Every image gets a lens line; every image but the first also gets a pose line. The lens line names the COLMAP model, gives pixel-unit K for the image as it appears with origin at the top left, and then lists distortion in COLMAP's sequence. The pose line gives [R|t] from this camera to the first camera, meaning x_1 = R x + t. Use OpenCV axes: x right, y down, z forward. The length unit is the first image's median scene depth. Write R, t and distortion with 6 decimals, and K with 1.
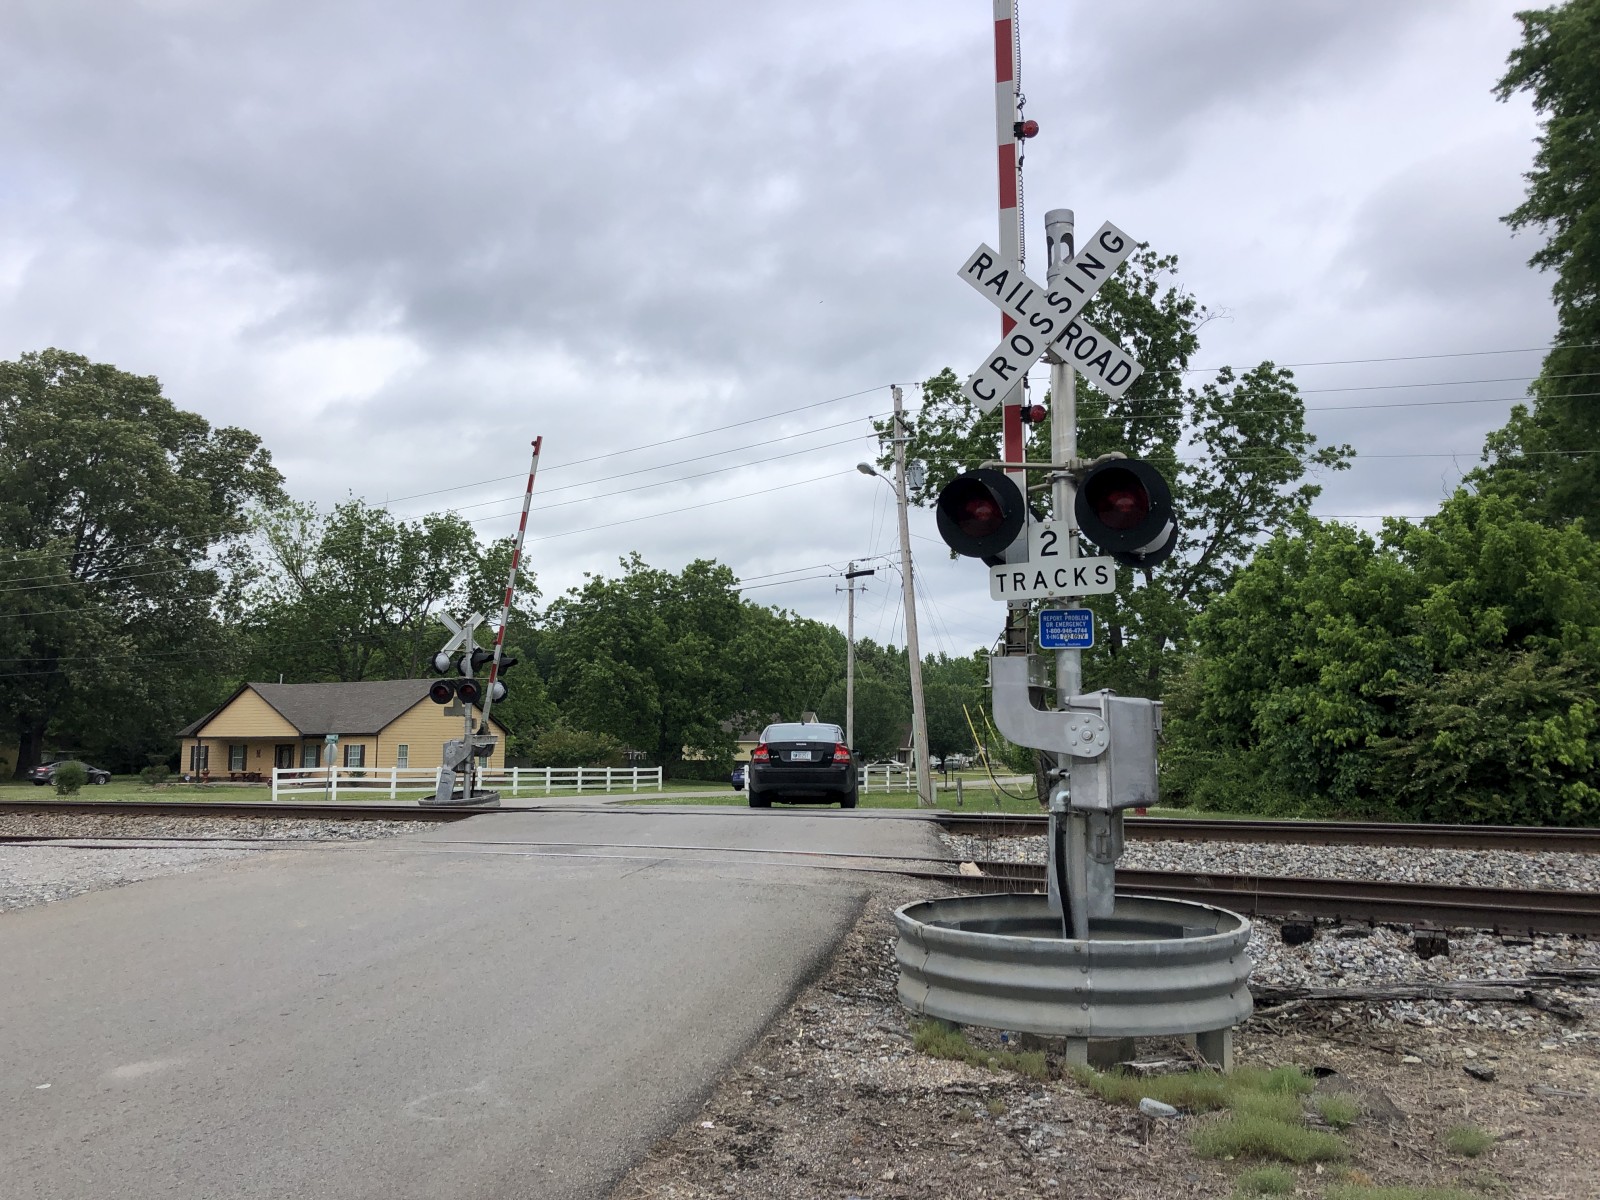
lens RADIAL K [[1266.2, 0, 797.0], [0, 1266.2, 596.0], [0, 0, 1]] dist [0.025025, -0.016749]
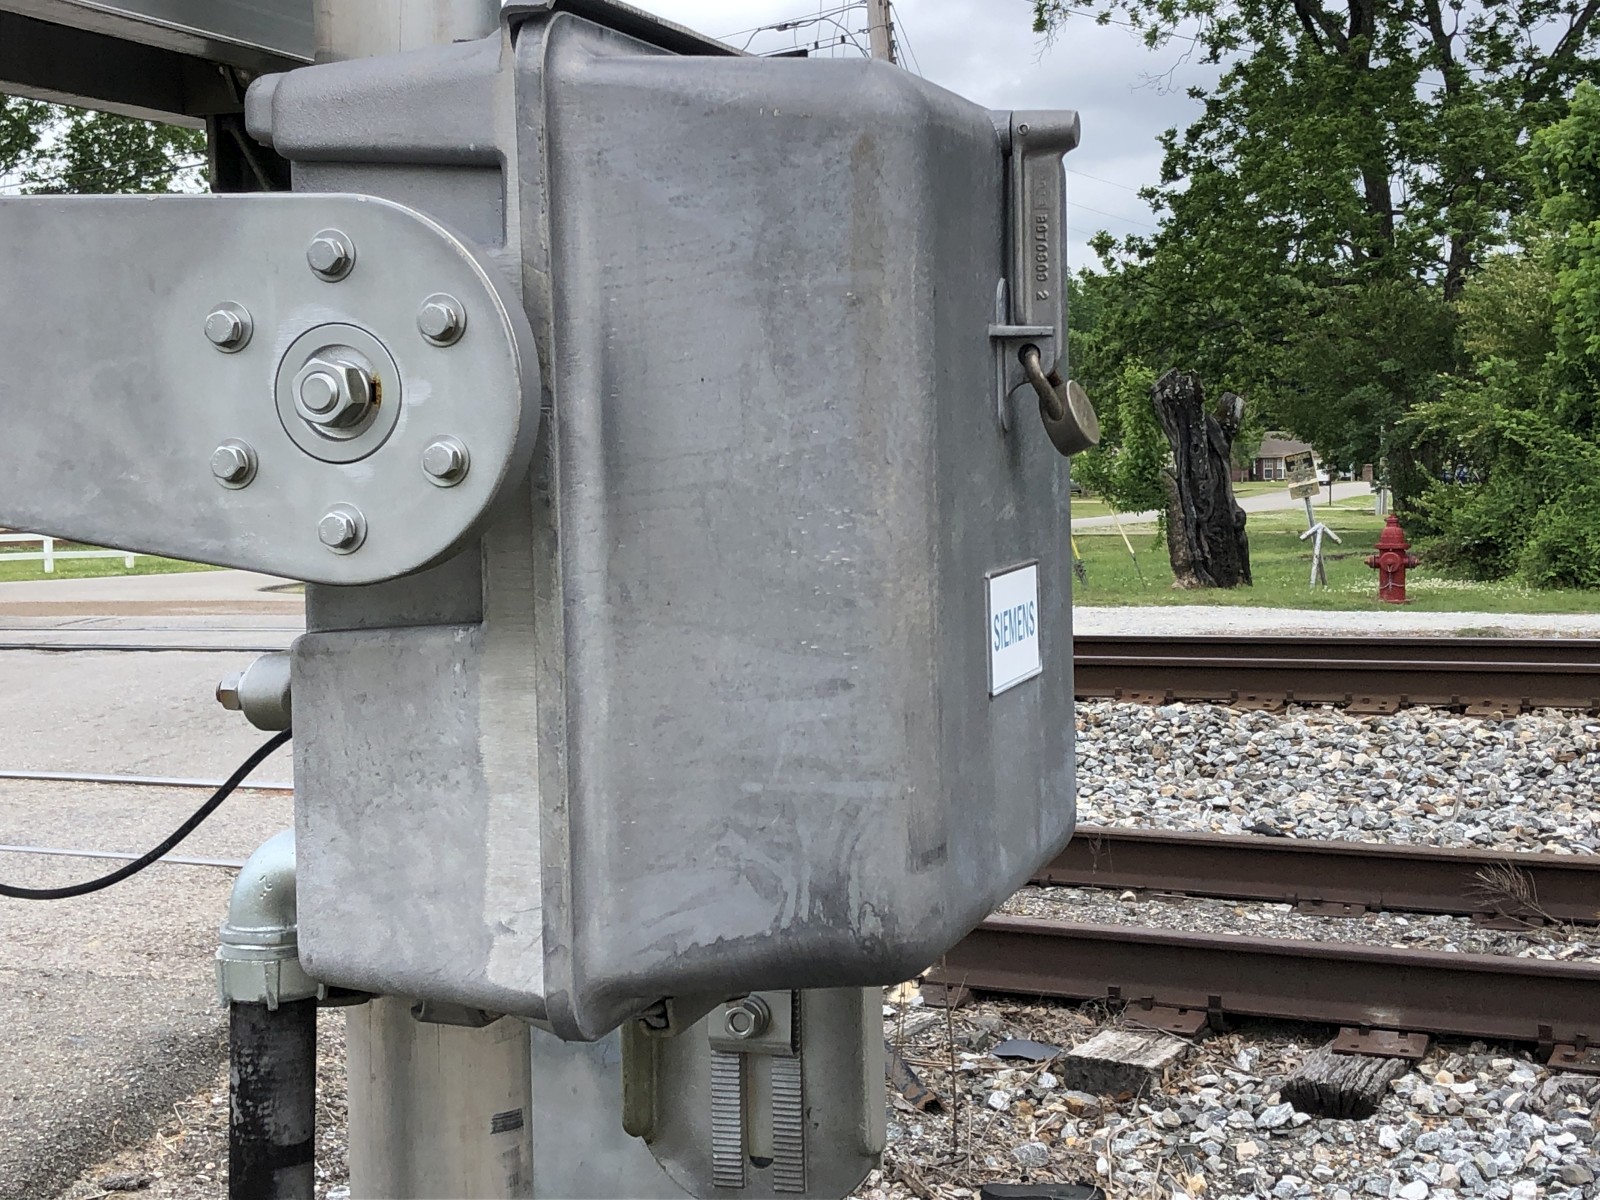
lens RADIAL K [[2473.4, 0, 796.6], [0, 2473.4, 601.4], [0, 0, 1]] dist [0.031233, 0.000000]
pose [[0.999756, -0.019783, 0.009834, 0.113967], [0.017743, 0.984203, 0.176154, 0.038328], [-0.013164, -0.175937, 0.984313, 0.332339]]
